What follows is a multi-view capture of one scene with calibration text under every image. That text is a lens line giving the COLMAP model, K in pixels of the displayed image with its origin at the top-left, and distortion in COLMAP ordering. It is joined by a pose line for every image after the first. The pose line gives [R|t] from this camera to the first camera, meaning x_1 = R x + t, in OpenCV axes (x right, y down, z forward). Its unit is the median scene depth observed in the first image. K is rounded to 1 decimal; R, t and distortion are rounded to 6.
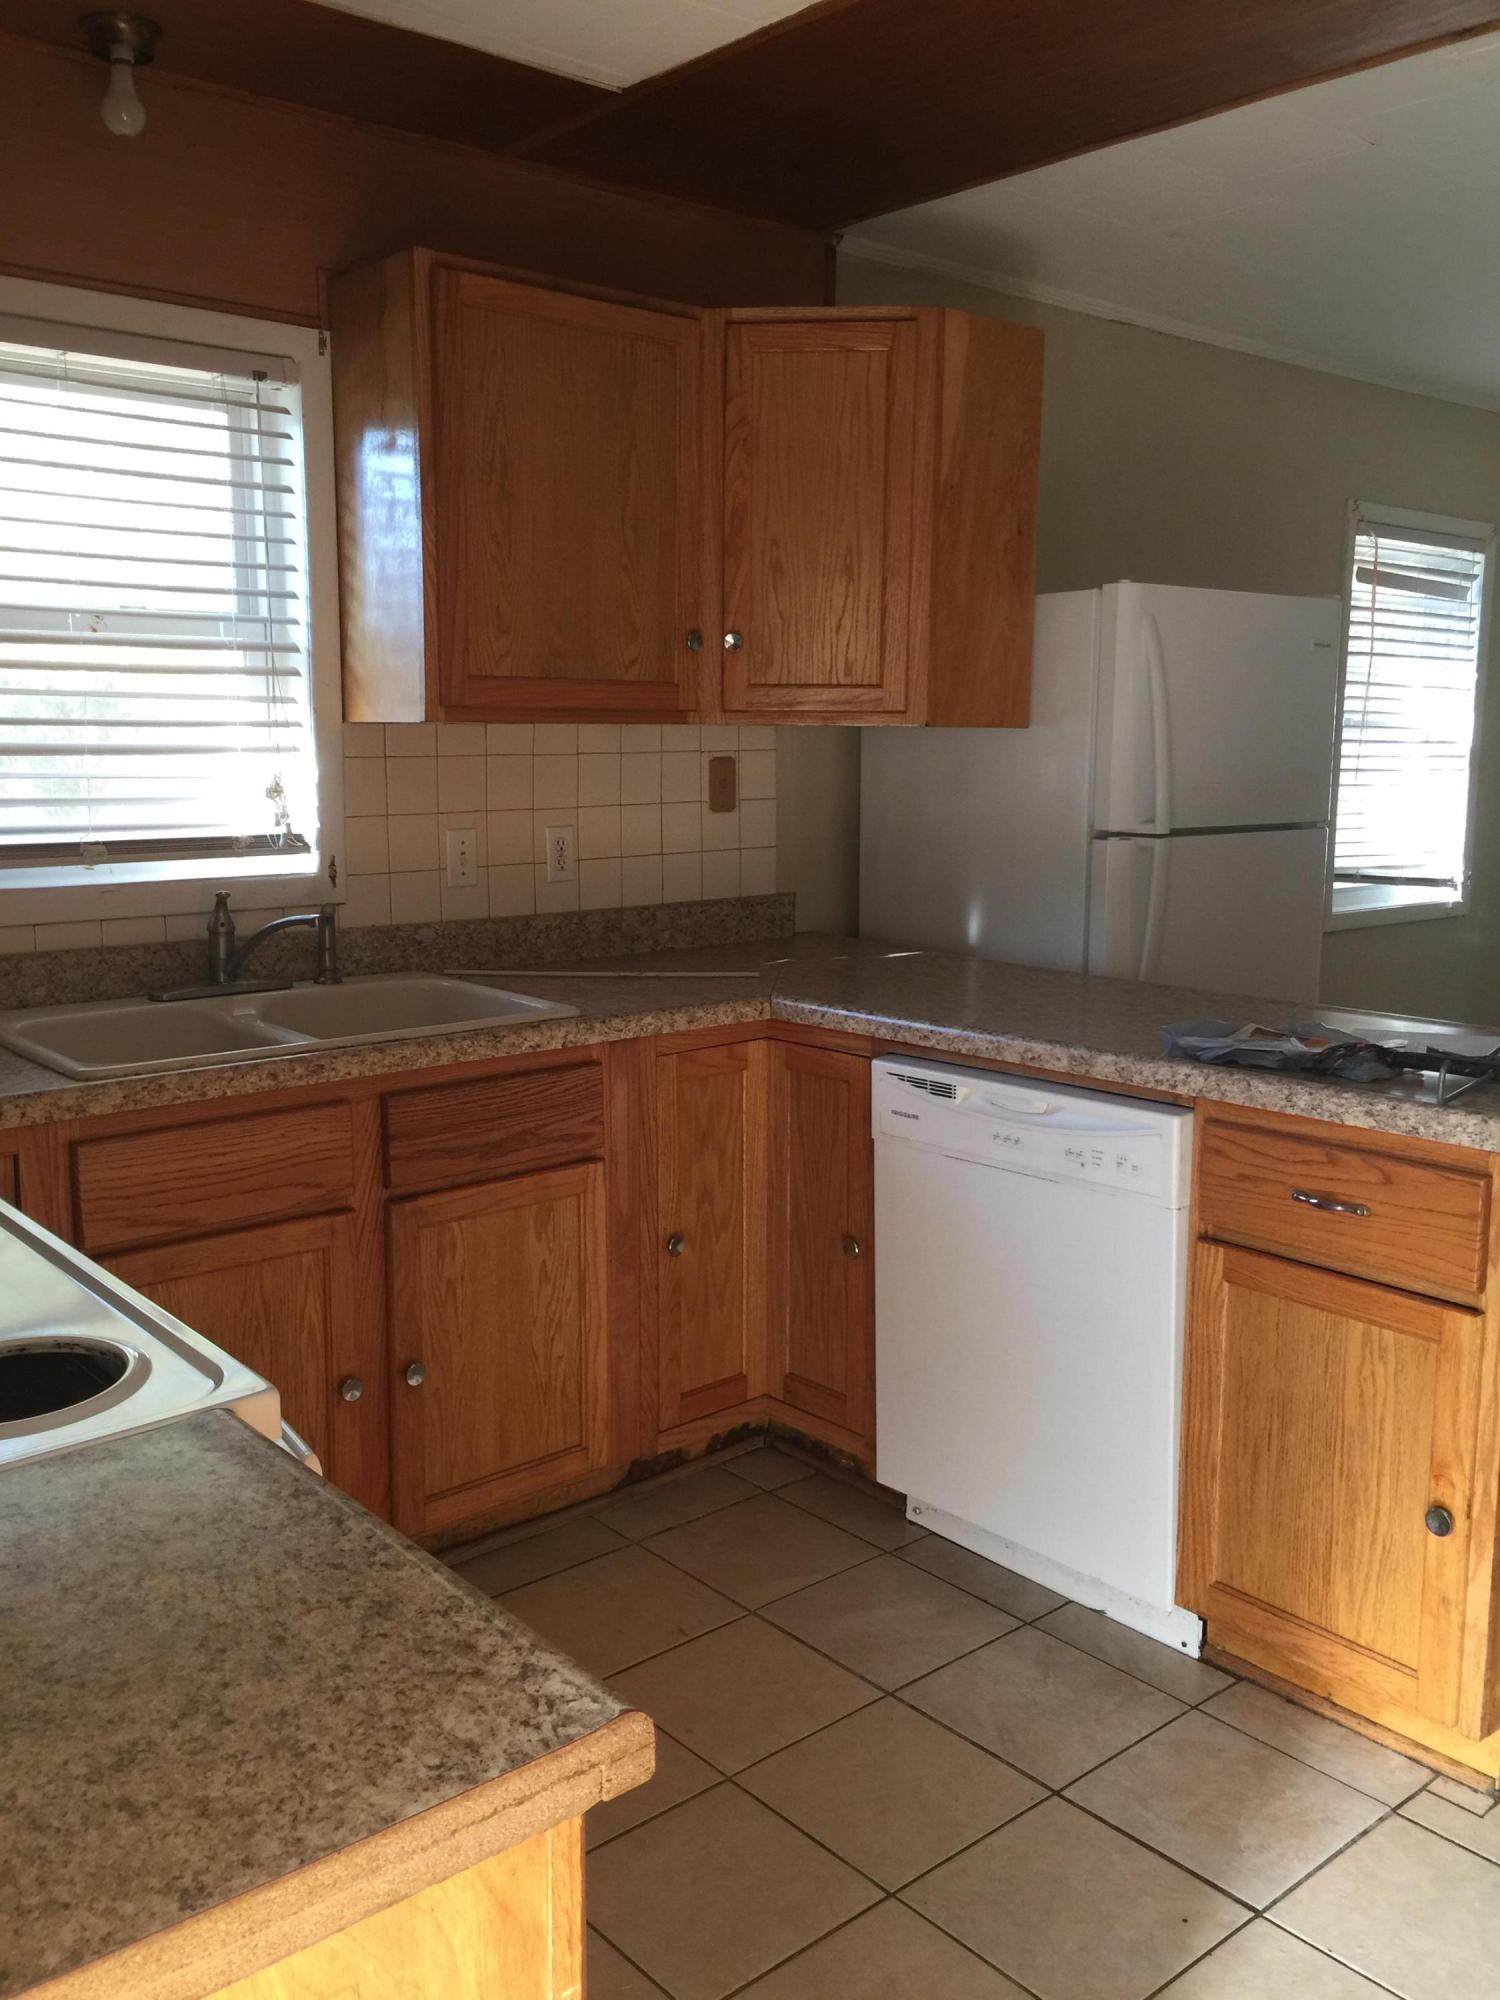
lens RADIAL K [[1713.2, 0, 750.3], [0, 1713.2, 991.2], [0, 0, 1]] dist [0.075154, -0.101468]
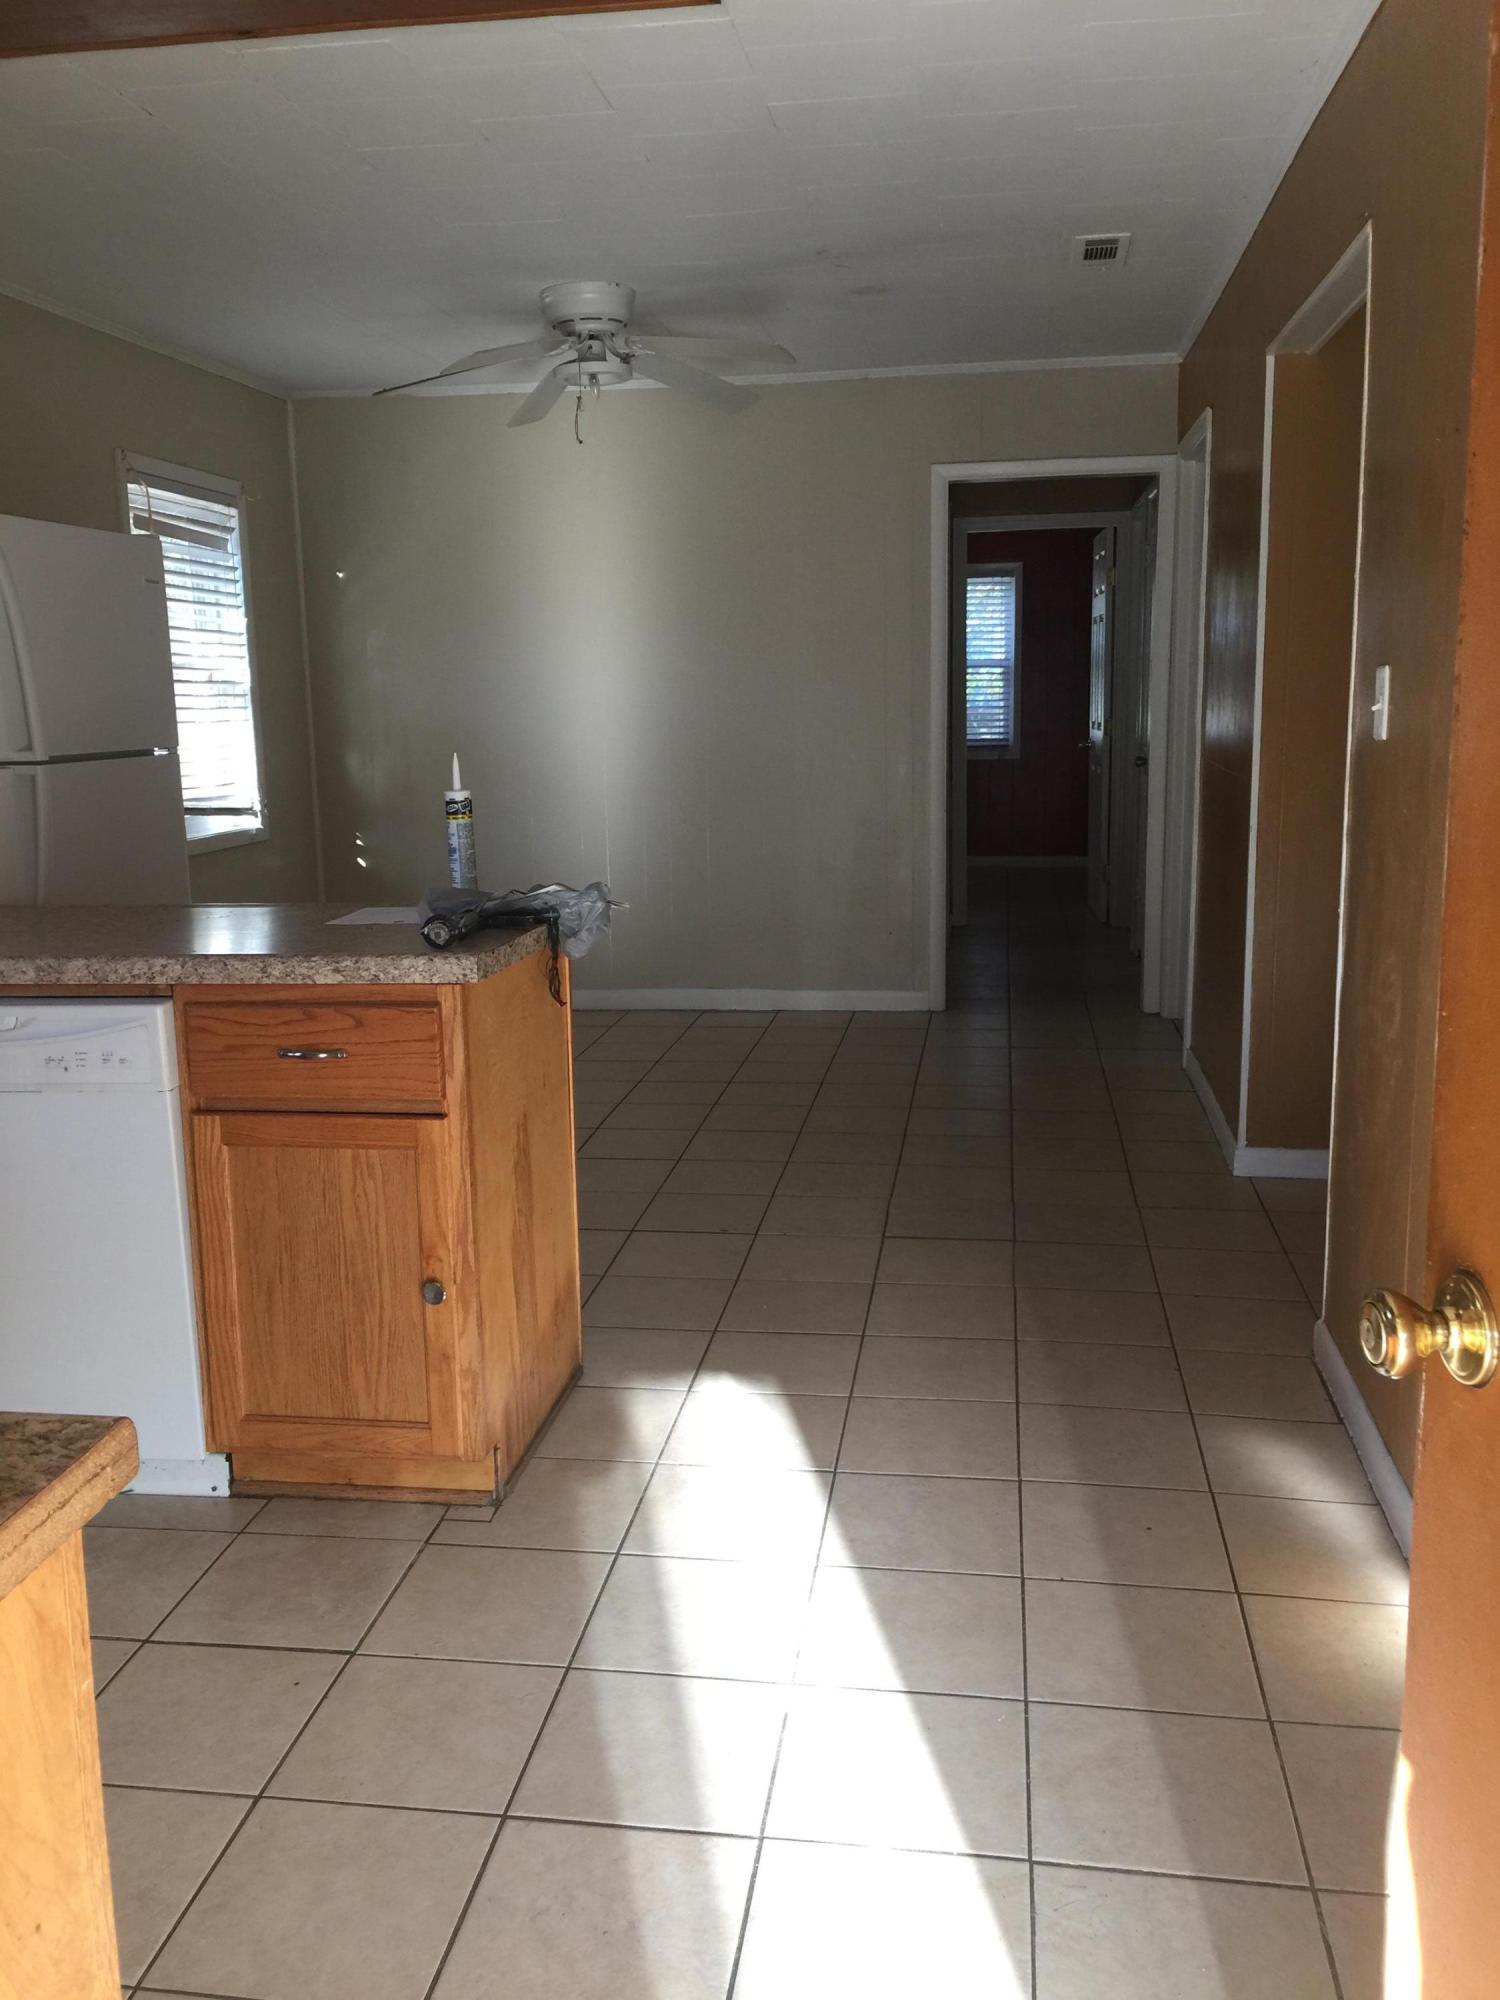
lens RADIAL K [[1713.2, 0, 739.8], [0, 1713.2, 986.2], [0, 0, 1]] dist [0.075154, -0.101468]
pose [[0.753608, -0.135866, 0.643130, -0.157174], [0.125259, 0.990160, 0.062403, 0.035484], [-0.645280, 0.033530, 0.763210, -0.058558]]
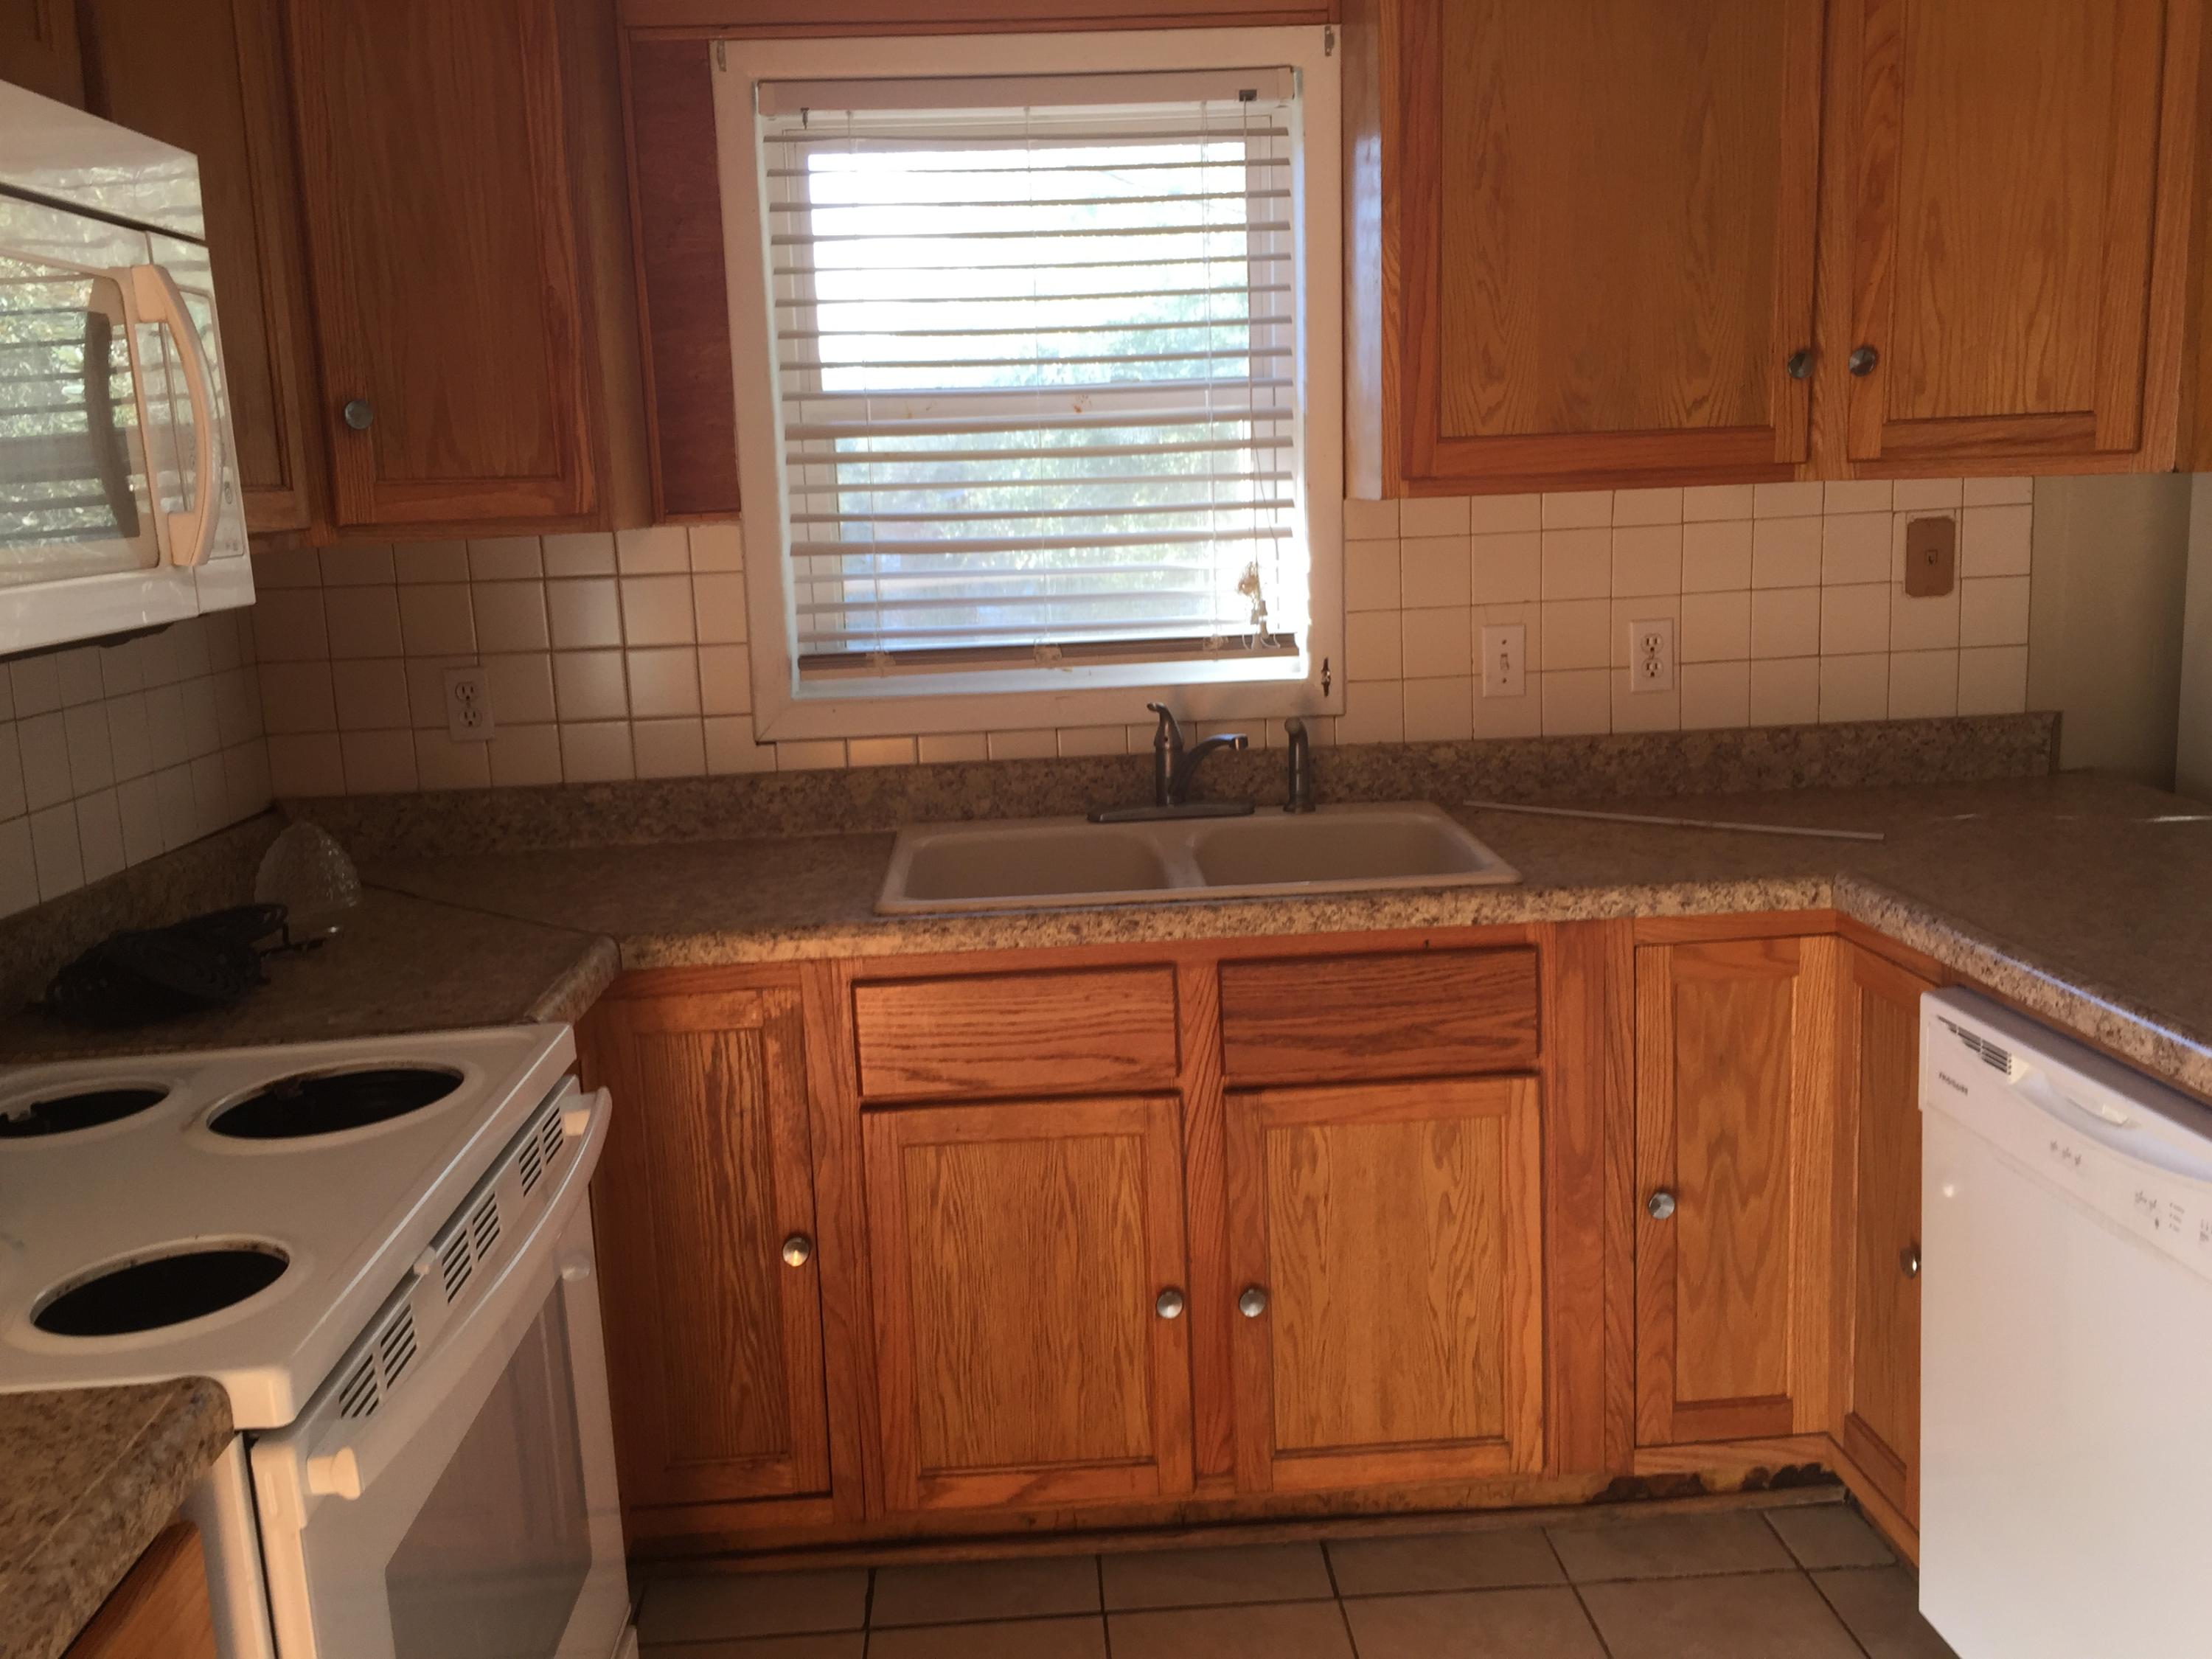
lens RADIAL K [[1894.8, 0, 1104.5], [0, 1894.8, 808.0], [0, 0, 1]] dist [0.075154, -0.101468]
pose [[0.789266, 0.070478, -0.609994, 0.287576], [-0.051786, 0.997492, 0.048244, -0.053675], [0.611864, -0.006489, 0.790936, 0.237501]]
